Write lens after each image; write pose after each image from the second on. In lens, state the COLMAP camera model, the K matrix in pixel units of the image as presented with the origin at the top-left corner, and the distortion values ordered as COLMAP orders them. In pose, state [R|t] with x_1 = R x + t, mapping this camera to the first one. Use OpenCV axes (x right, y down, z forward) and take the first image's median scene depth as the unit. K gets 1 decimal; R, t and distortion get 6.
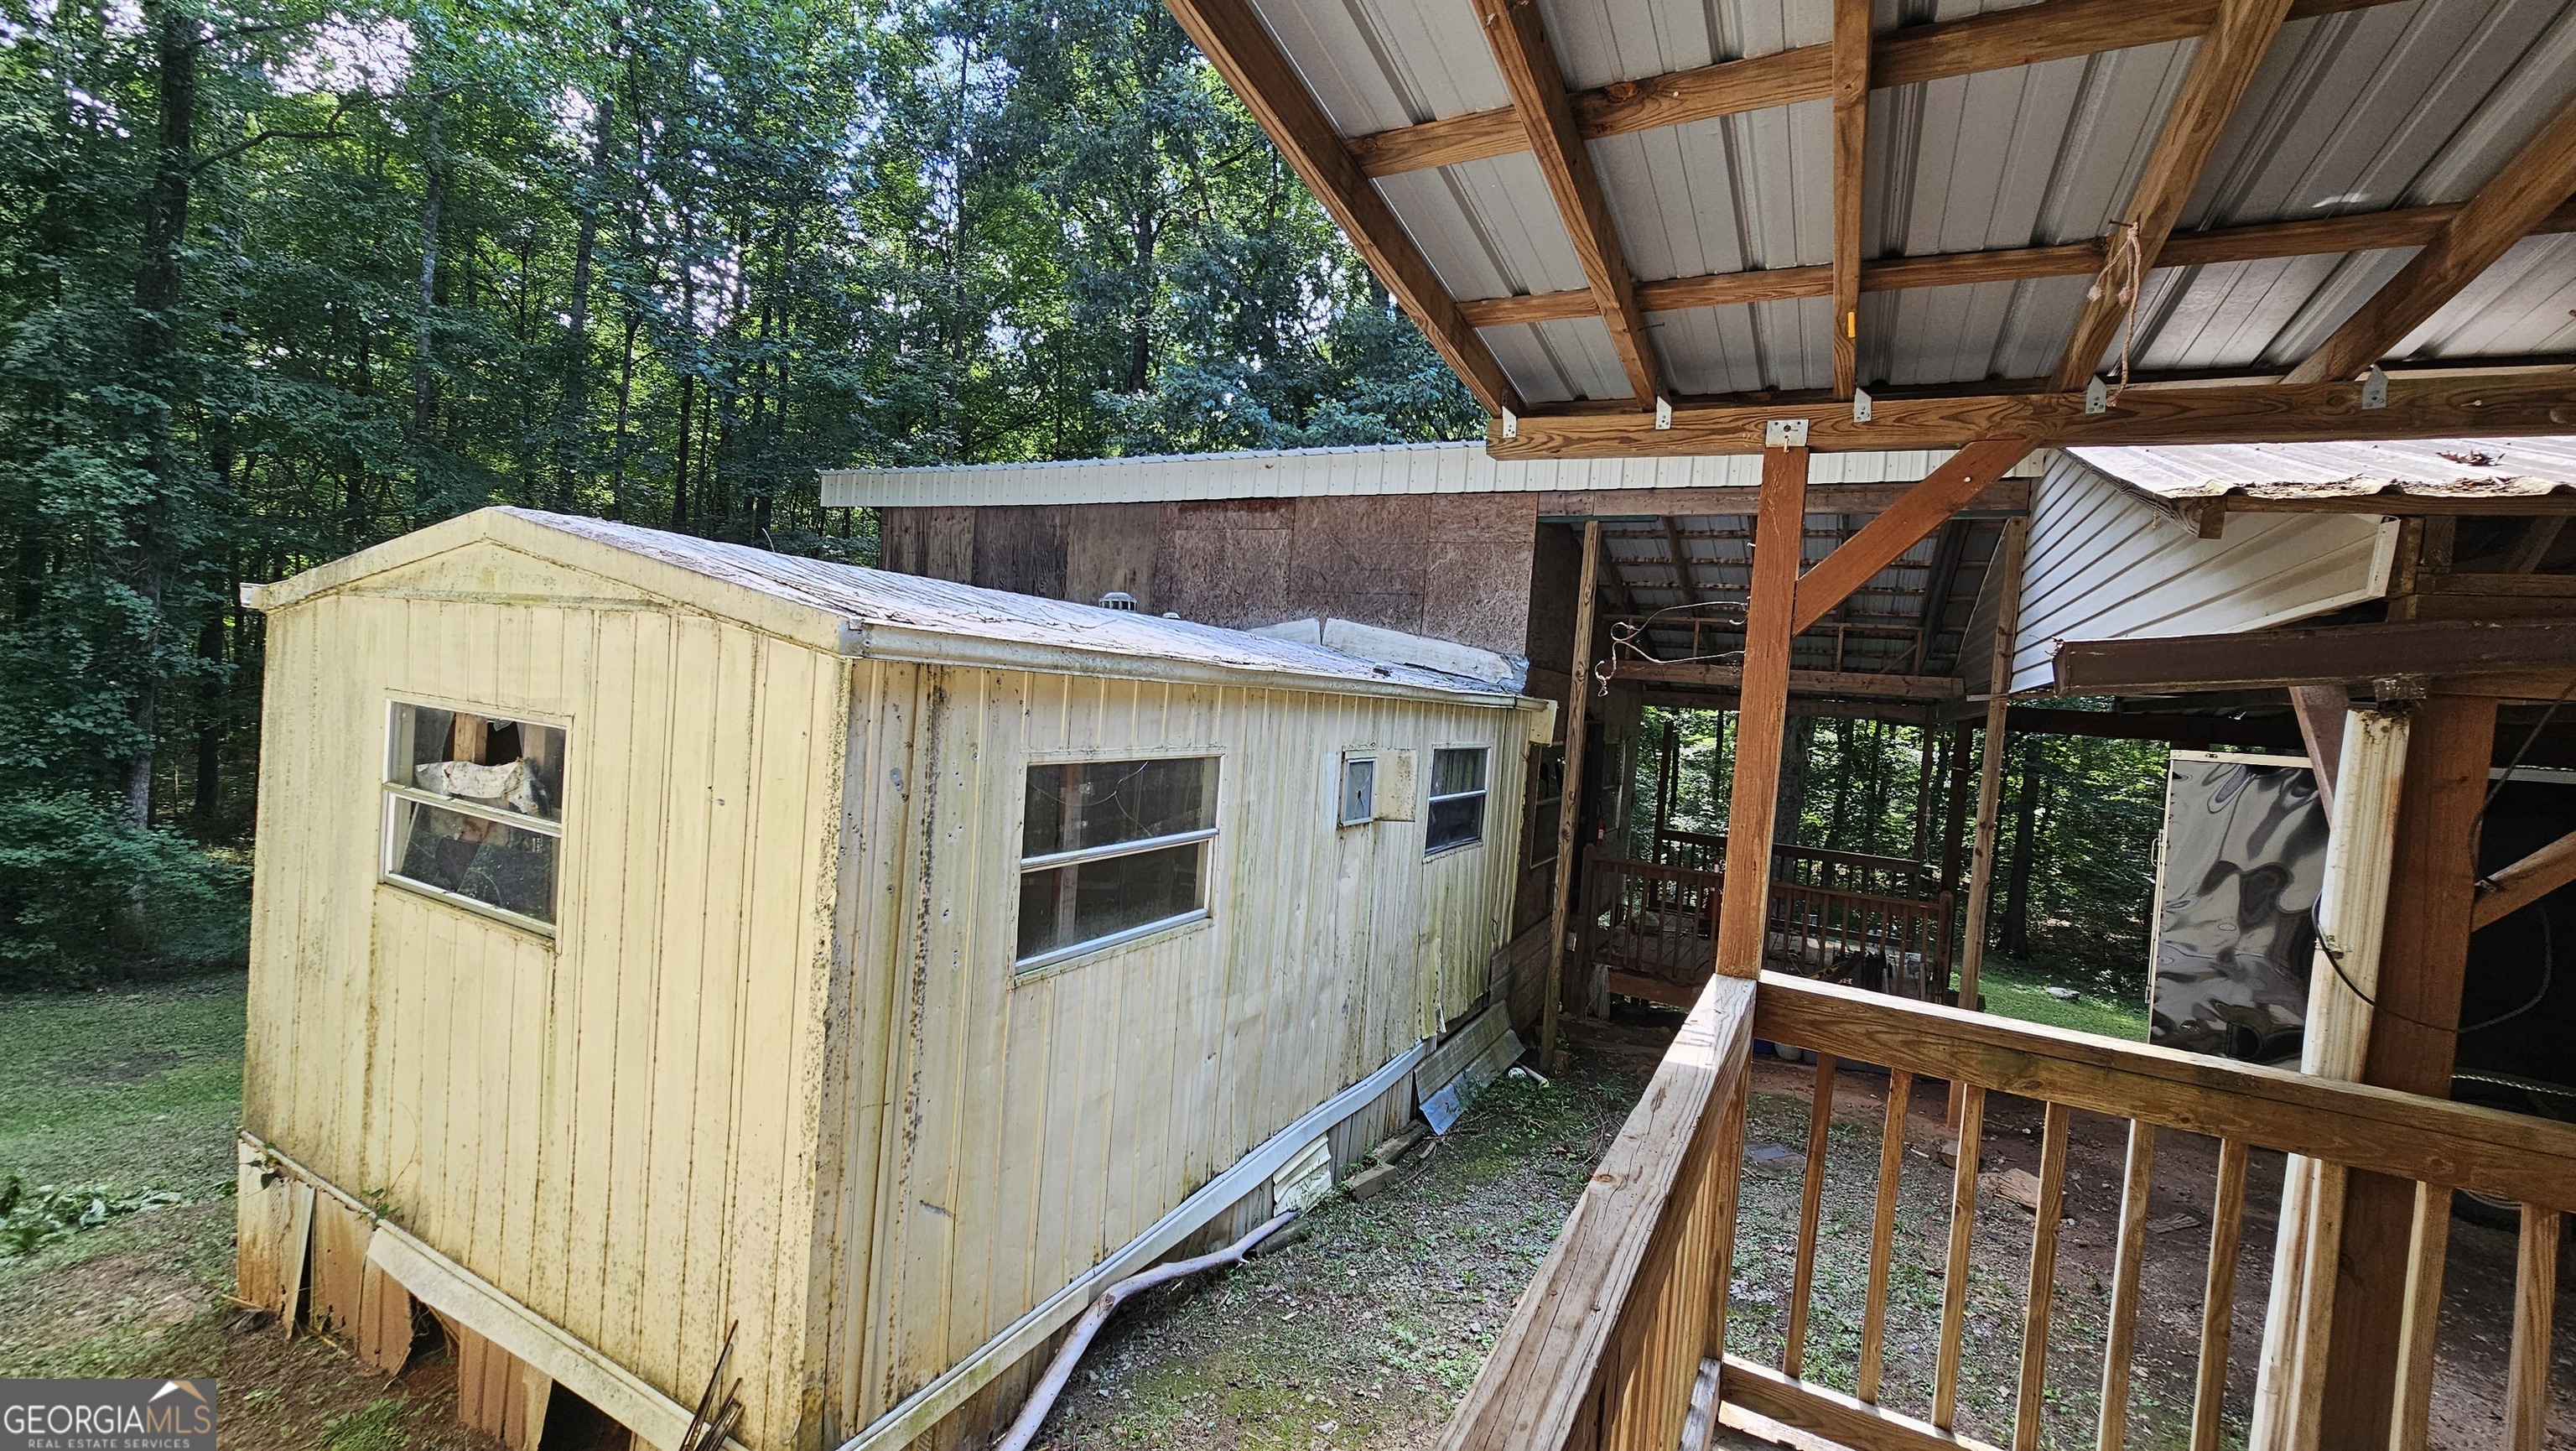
lens RADIAL K [[1053.6, 0, 1289.6], [0, 1053.6, 732.6], [0, 0, 1]] dist [0.001514, 0.000454]
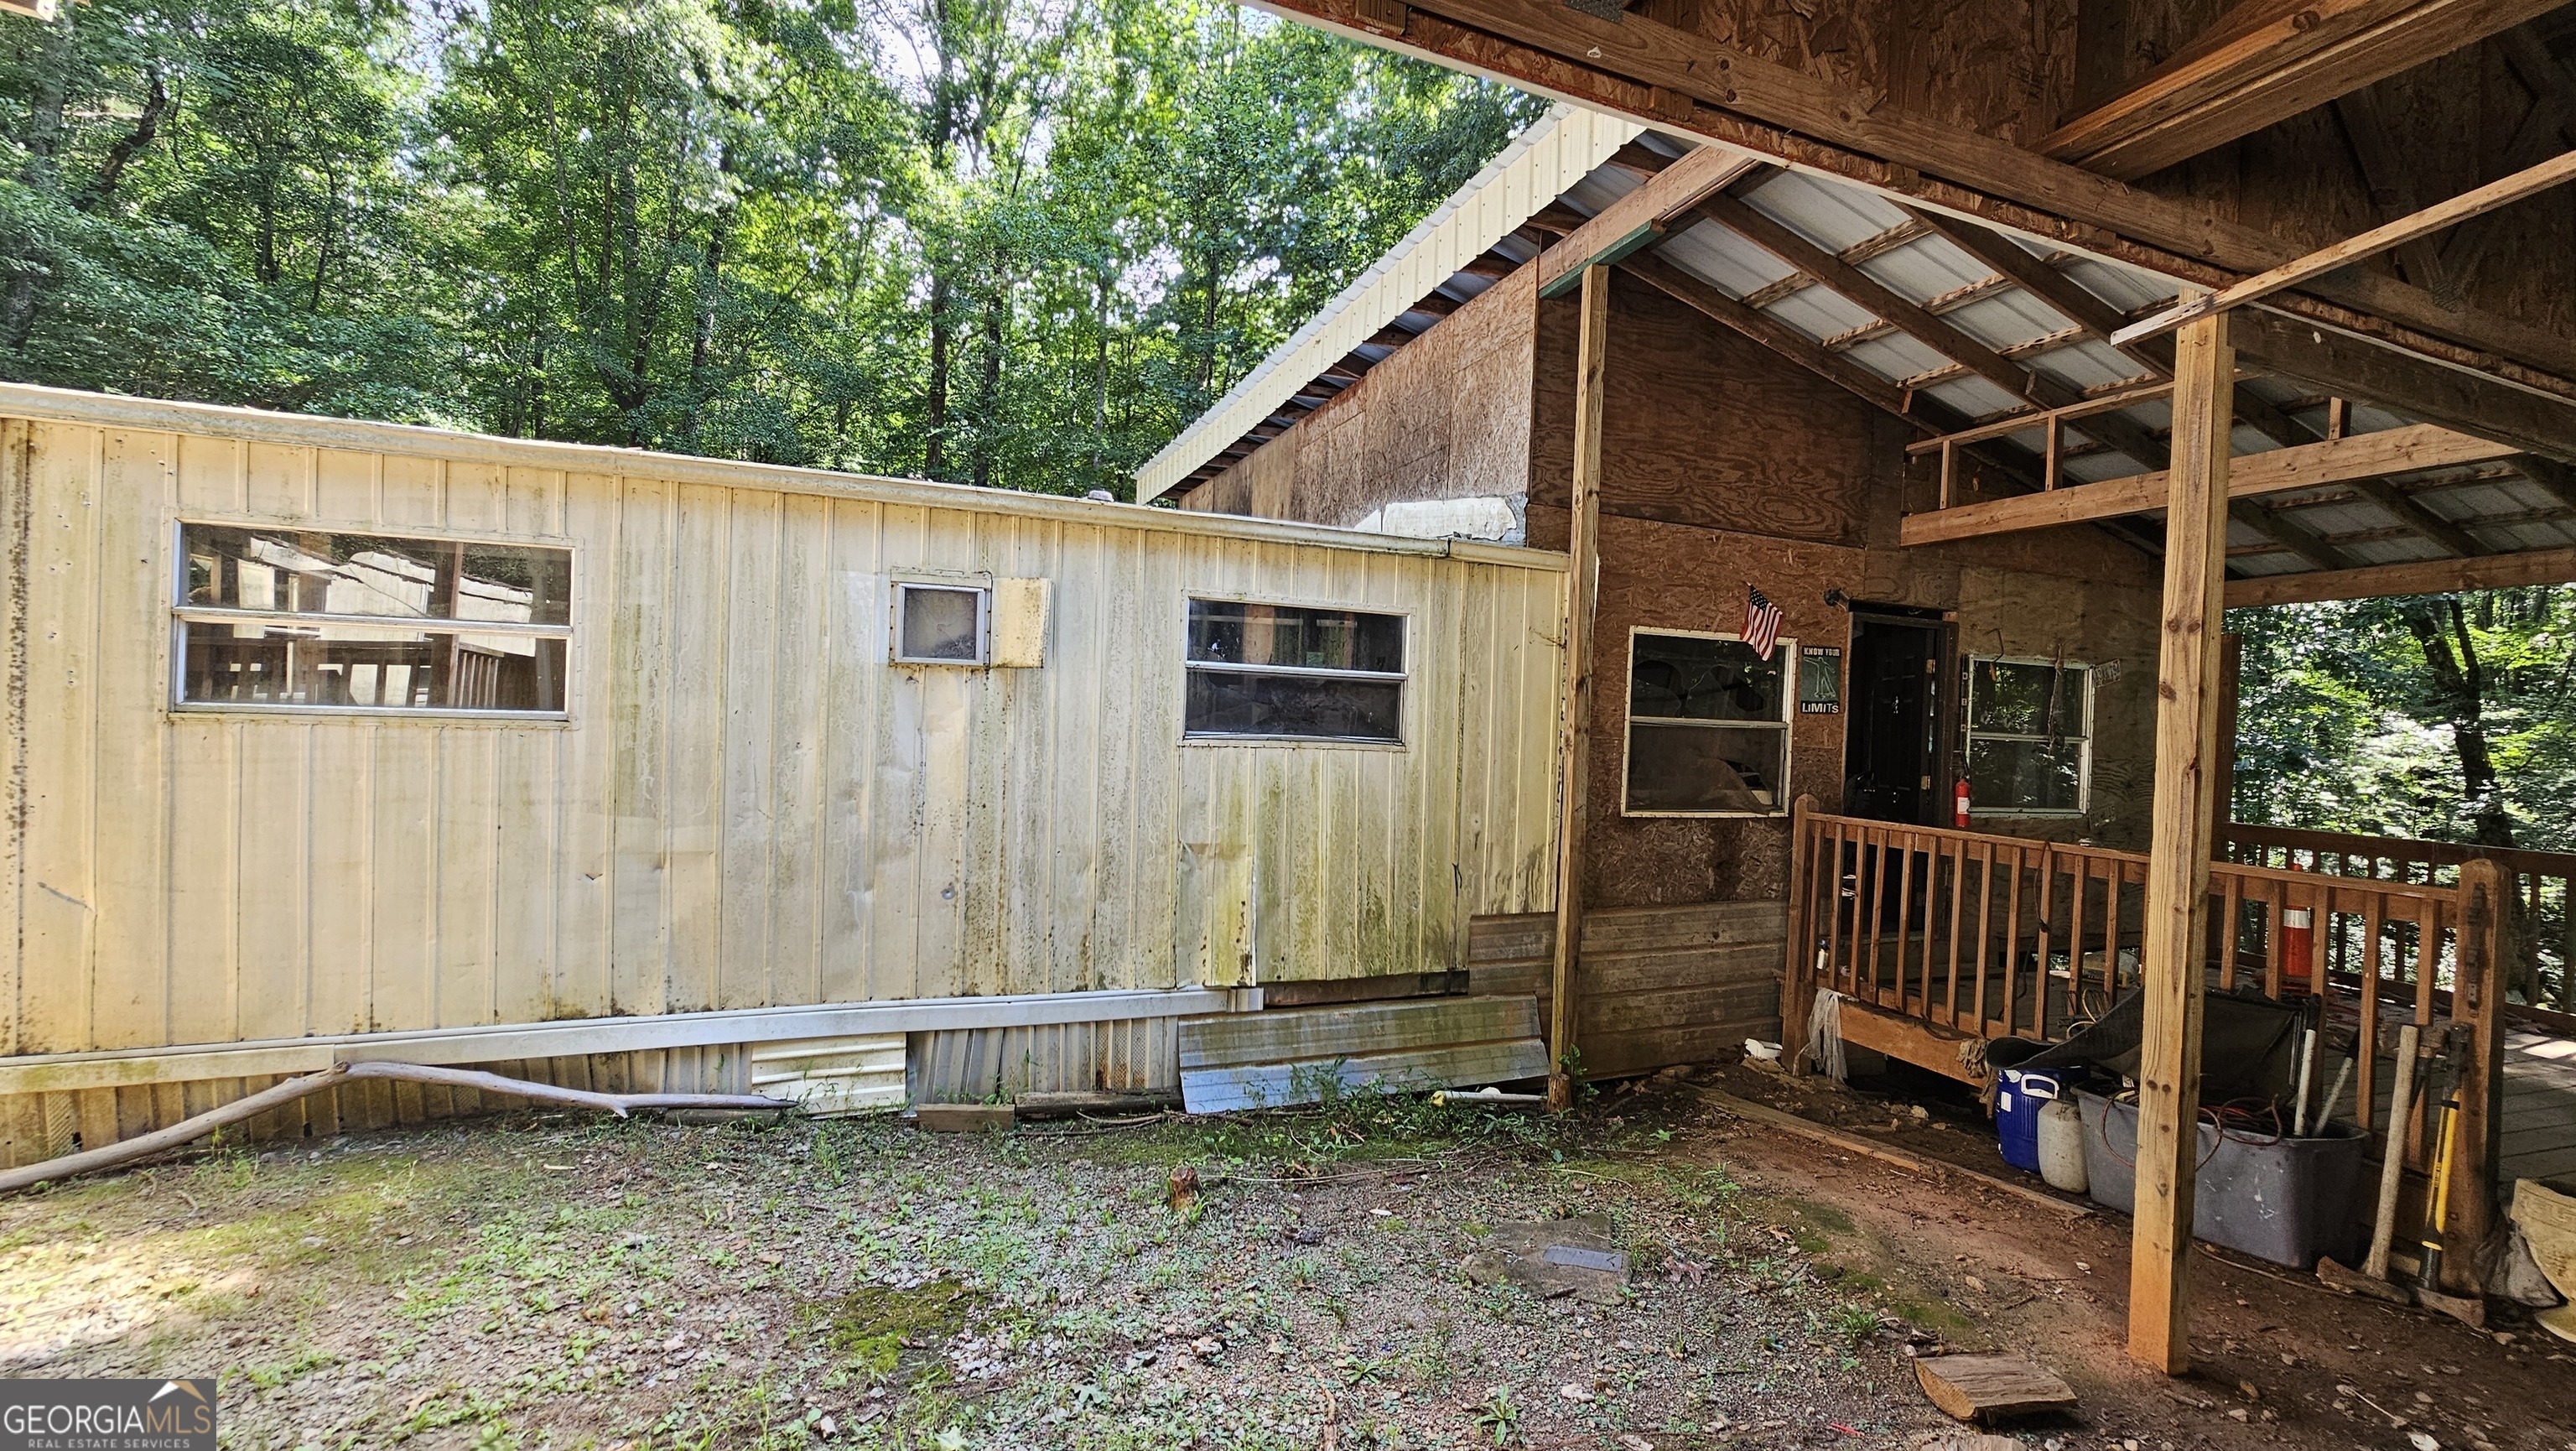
lens RADIAL K [[1053.6, 0, 1297.5], [0, 1053.6, 725.5], [0, 0, 1]] dist [0.001514, 0.000454]
pose [[0.755145, -0.040519, -0.654304, 0.669612], [-0.004939, 0.997708, -0.067485, 0.154086], [0.655539, 0.054192, 0.753214, 0.458865]]
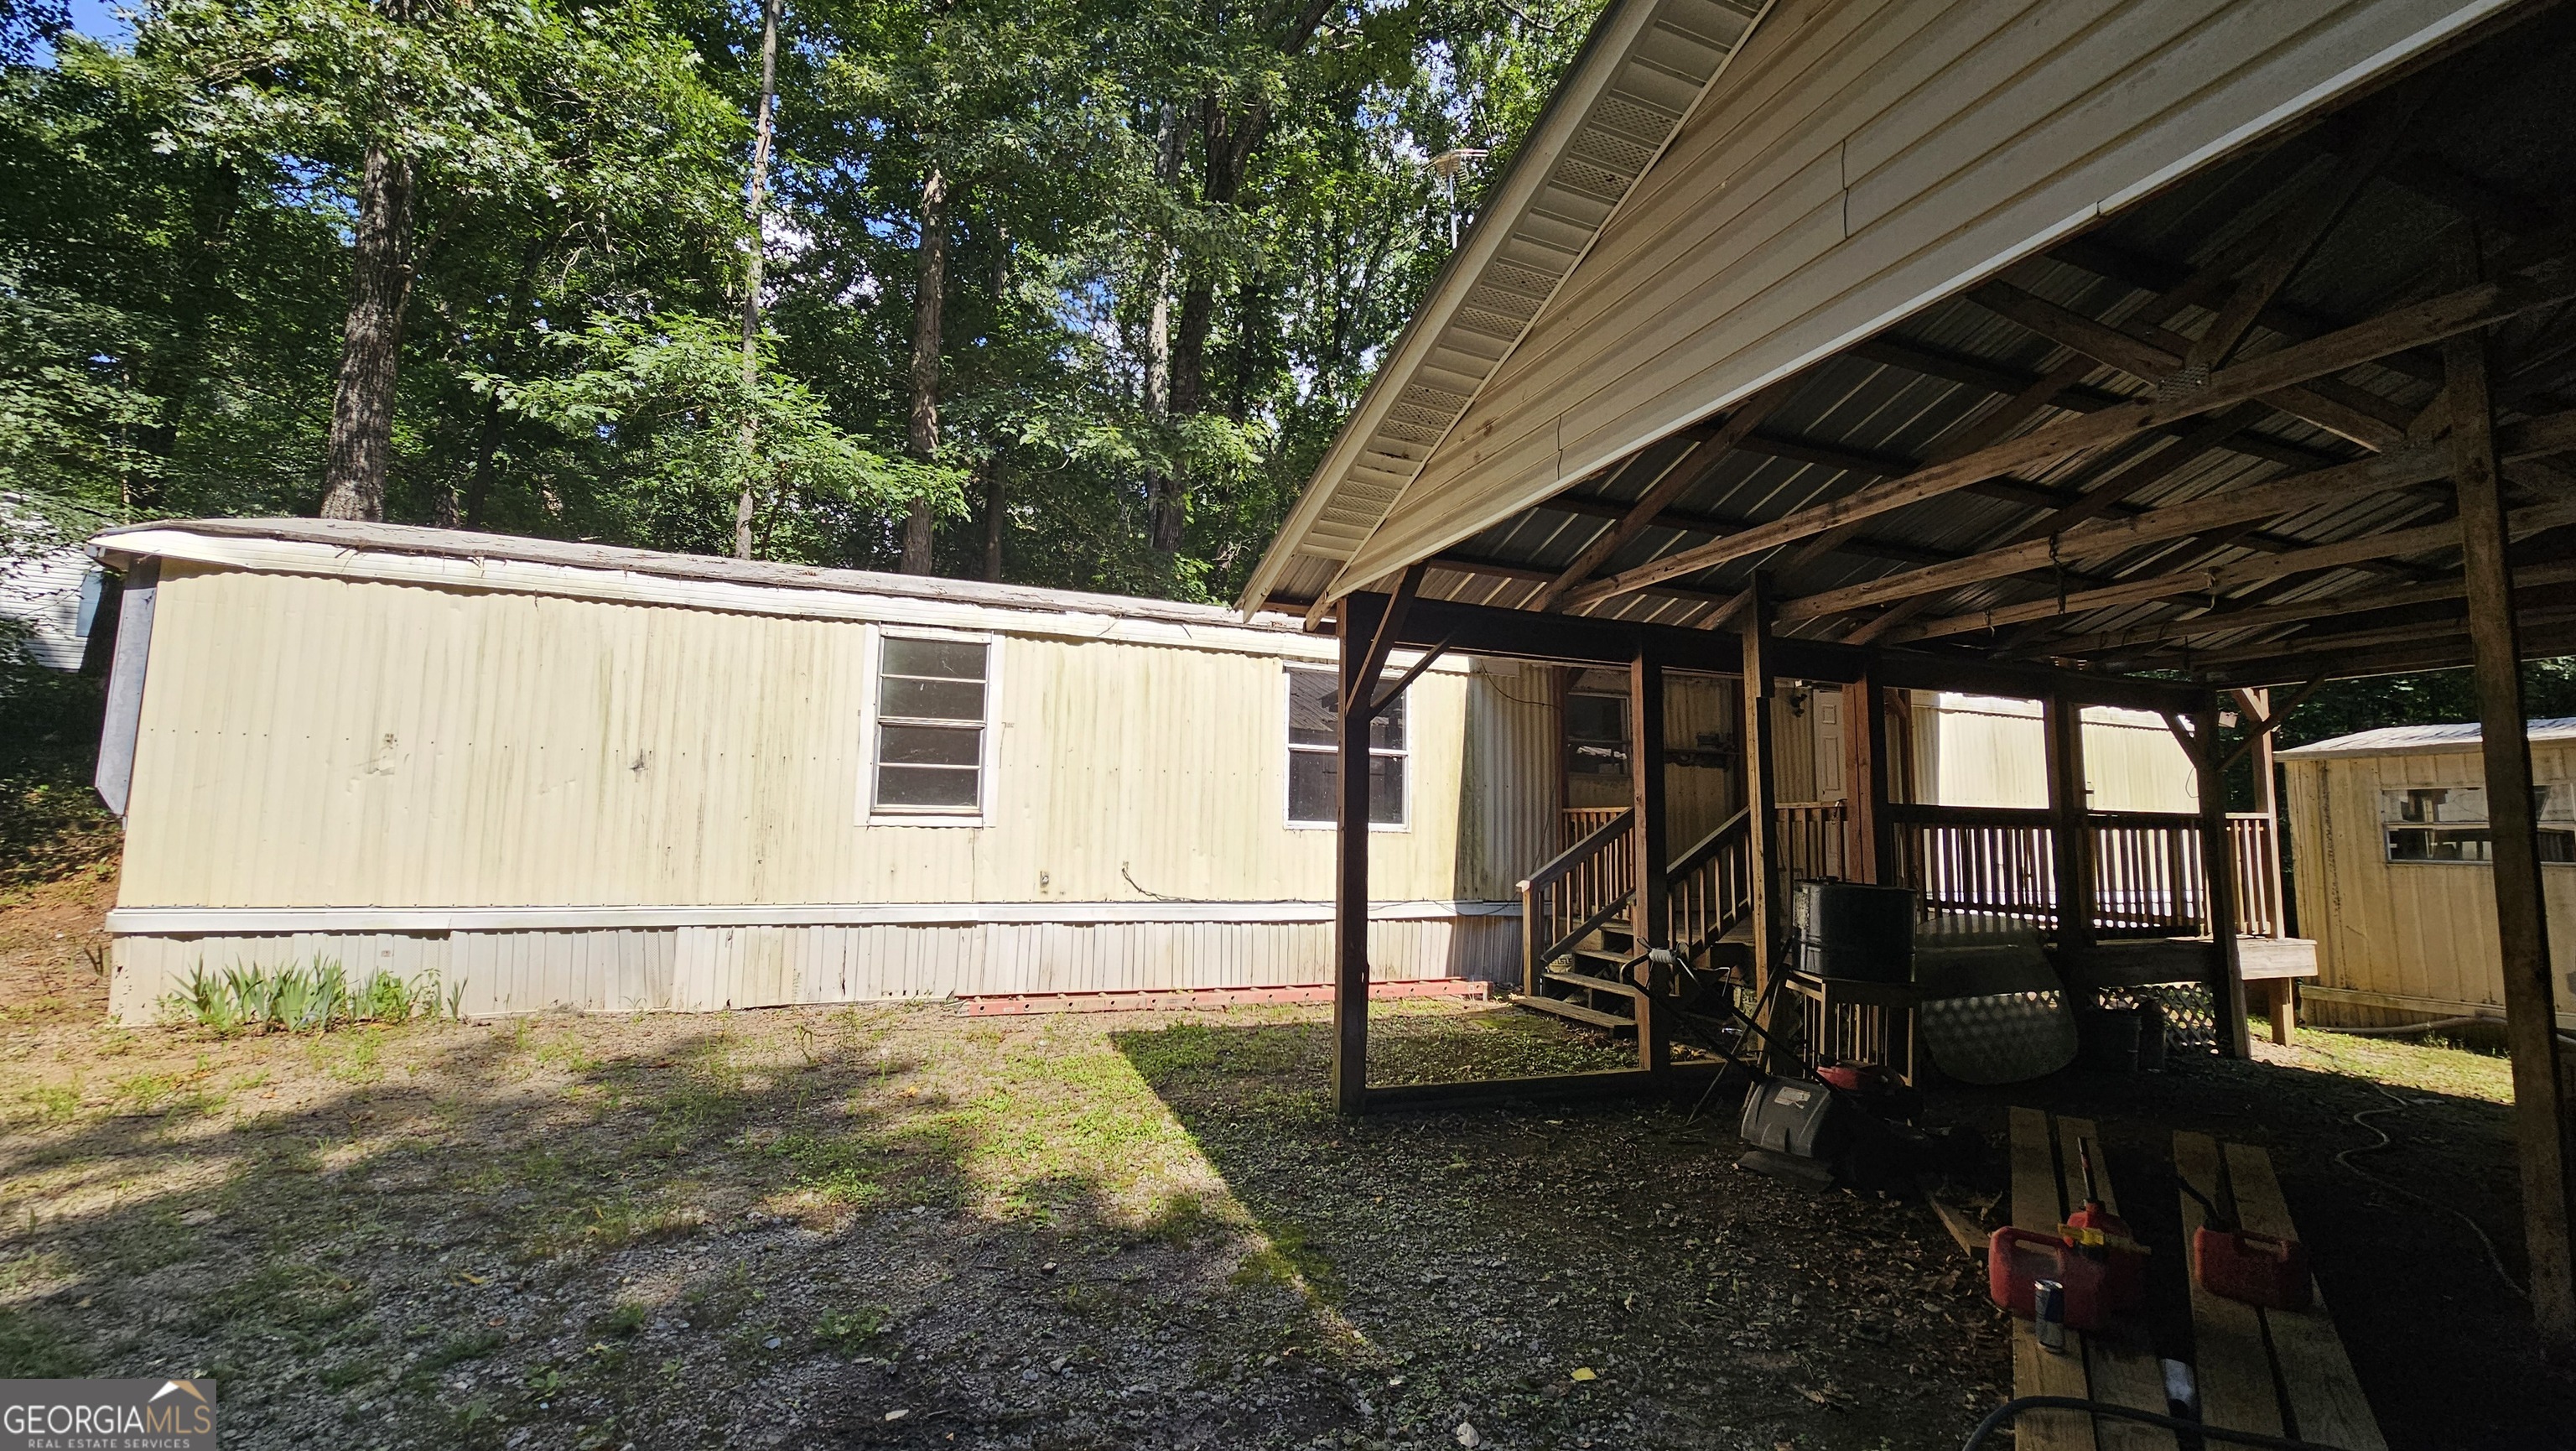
lens RADIAL K [[1053.6, 0, 1289.3], [0, 1053.6, 739.3], [0, 0, 1]] dist [0.001514, 0.000454]
pose [[-0.649213, -0.158930, -0.743817, 1.918965], [-0.092090, 0.987156, -0.130546, 0.270354], [0.755011, -0.016254, -0.655510, 0.305706]]
